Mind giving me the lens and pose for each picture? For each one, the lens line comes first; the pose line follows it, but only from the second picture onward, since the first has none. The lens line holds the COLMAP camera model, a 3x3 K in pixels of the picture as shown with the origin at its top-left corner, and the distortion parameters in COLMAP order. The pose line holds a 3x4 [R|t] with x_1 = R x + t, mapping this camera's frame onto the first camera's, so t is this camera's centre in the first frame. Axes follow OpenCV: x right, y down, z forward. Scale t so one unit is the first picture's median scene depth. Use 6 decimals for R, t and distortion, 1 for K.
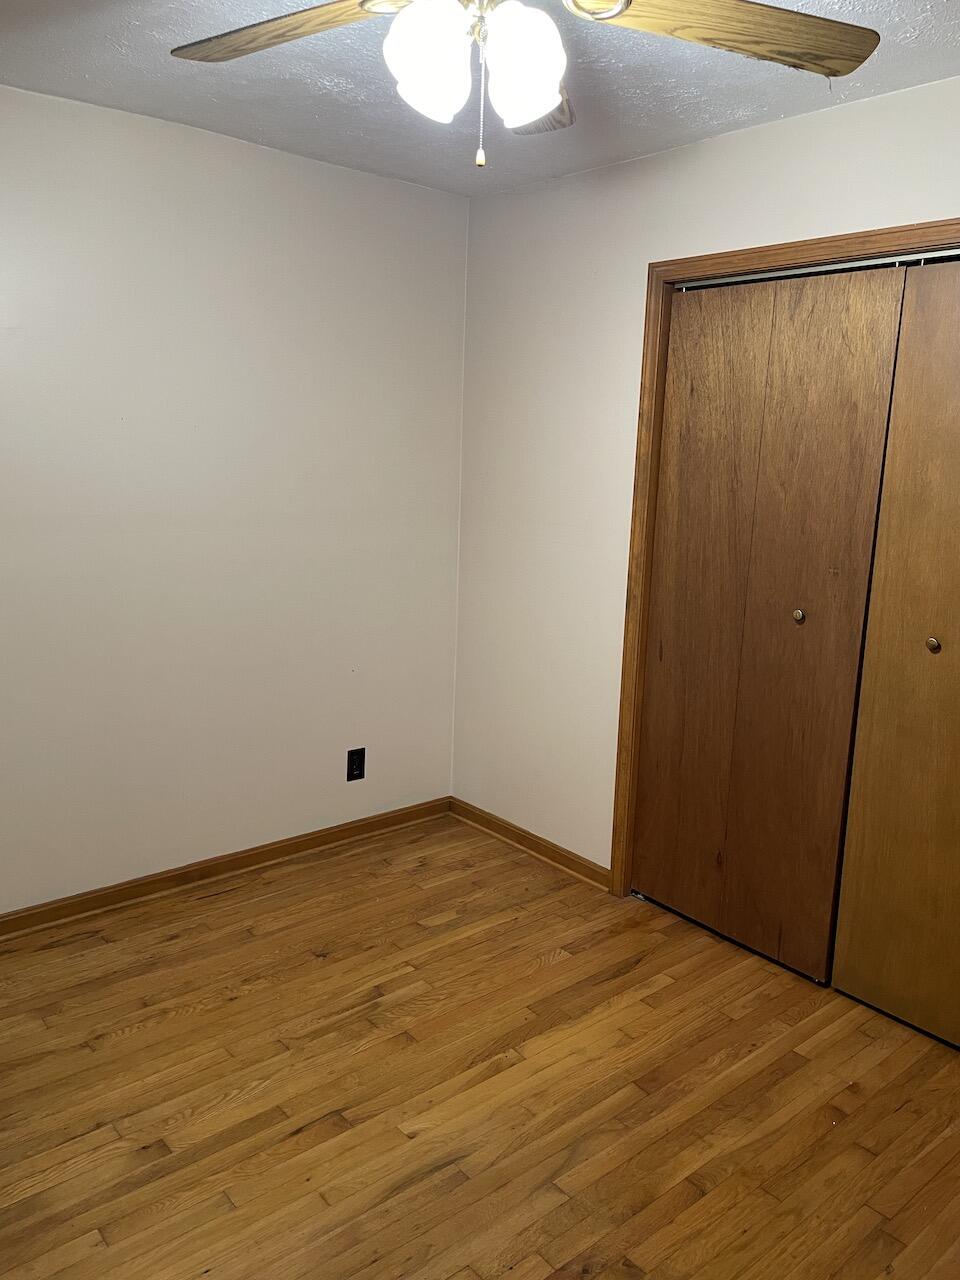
lens RADIAL K [[967.0, 0, 492.5], [0, 967.0, 643.8], [0, 0, 1]] dist [0.086900, -0.109997]
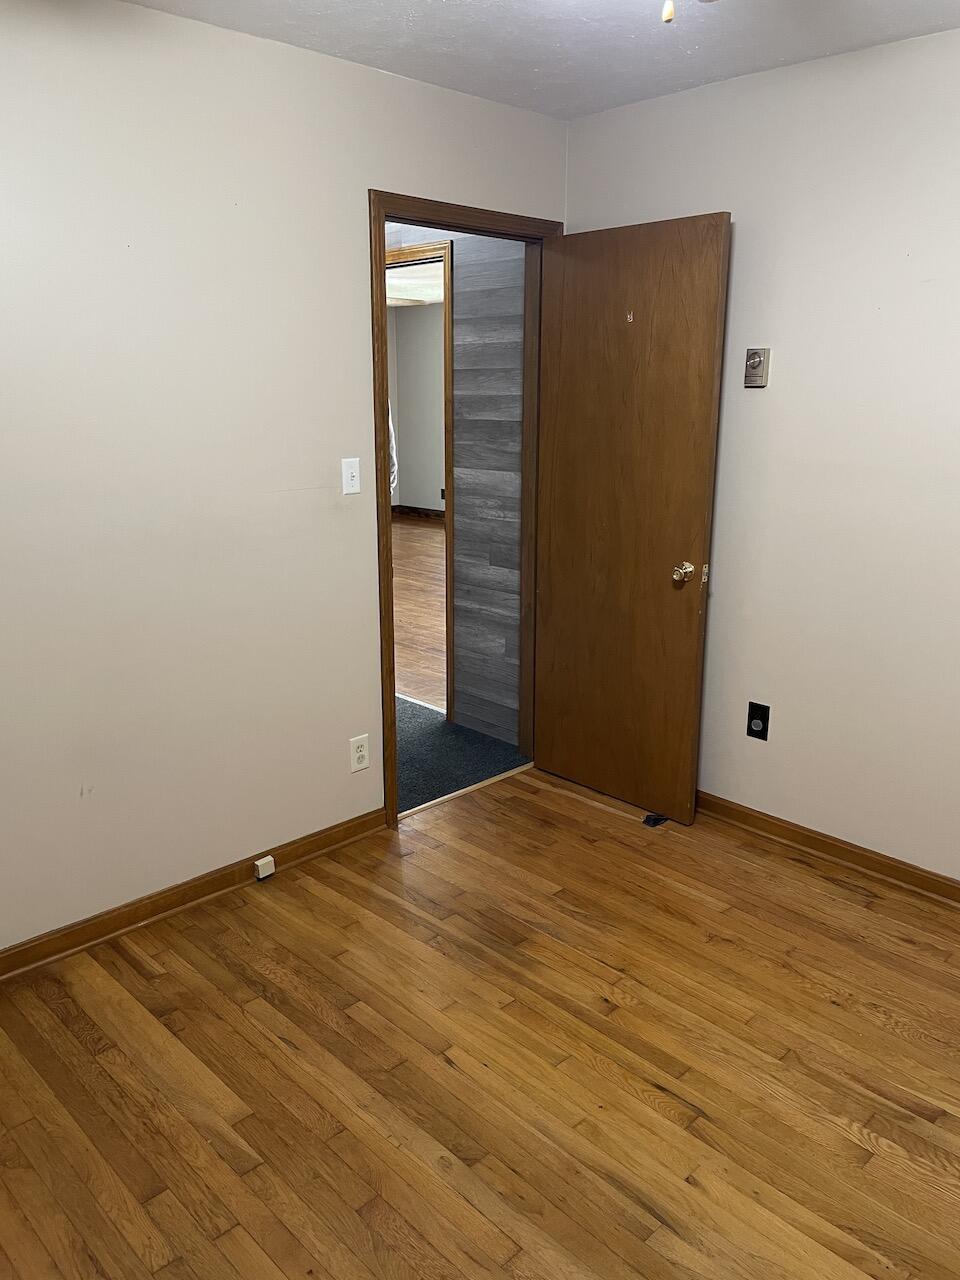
lens RADIAL K [[967.0, 0, 487.6], [0, 967.0, 635.5], [0, 0, 1]] dist [0.086900, -0.109997]
pose [[0.064099, 0.212618, -0.975031, 0.555676], [-0.206775, 0.958666, 0.195457, -0.080647], [0.976287, 0.189083, 0.105414, 0.545752]]
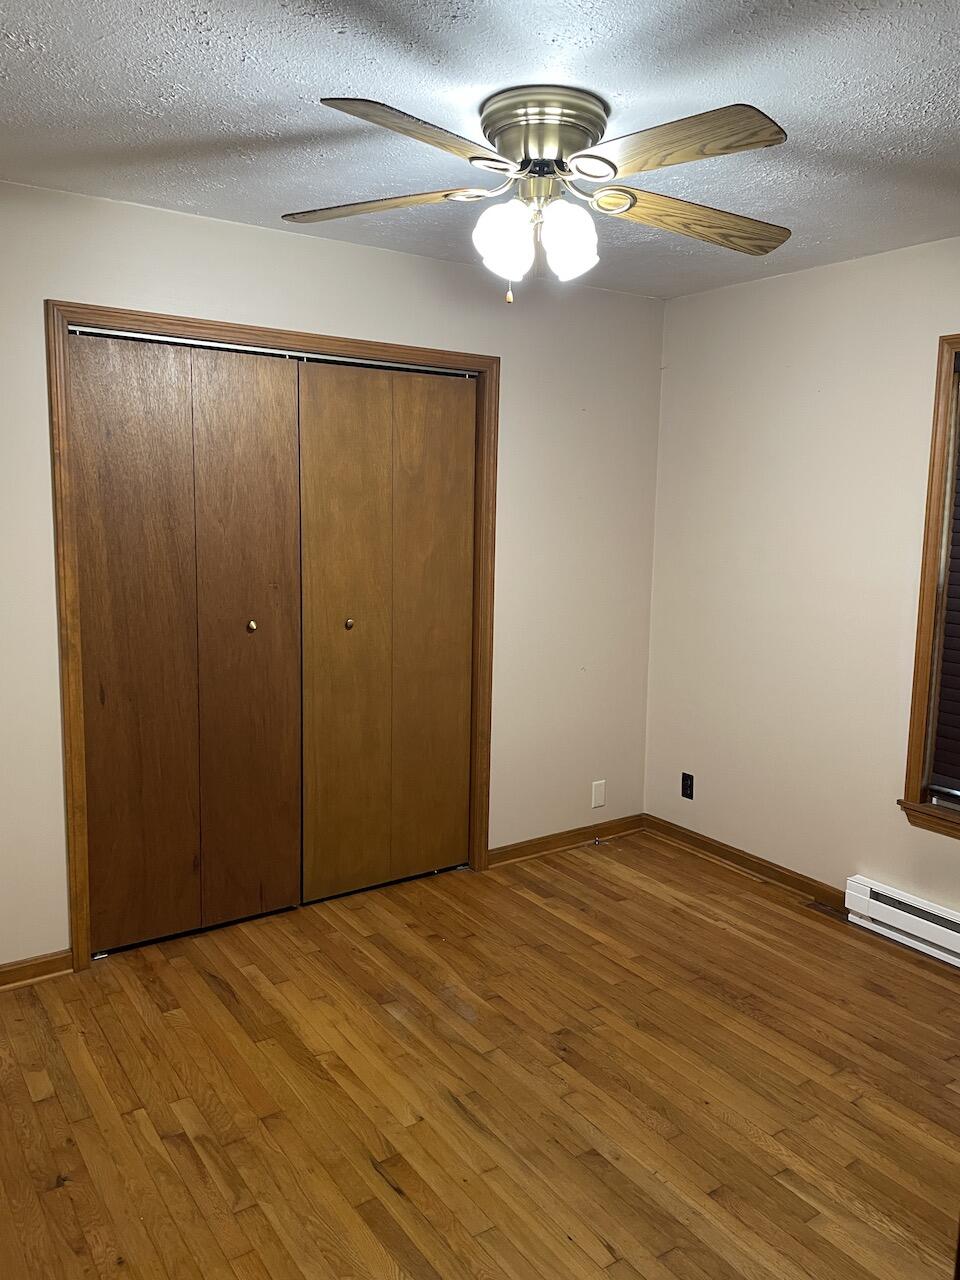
lens RADIAL K [[967.0, 0, 487.7], [0, 967.0, 635.6], [0, 0, 1]] dist [0.086900, -0.109997]
pose [[0.107489, -0.169637, 0.979627, -0.907306], [0.188258, 0.970983, 0.147483, -0.150228], [-0.976220, 0.168570, 0.136305, 0.581099]]
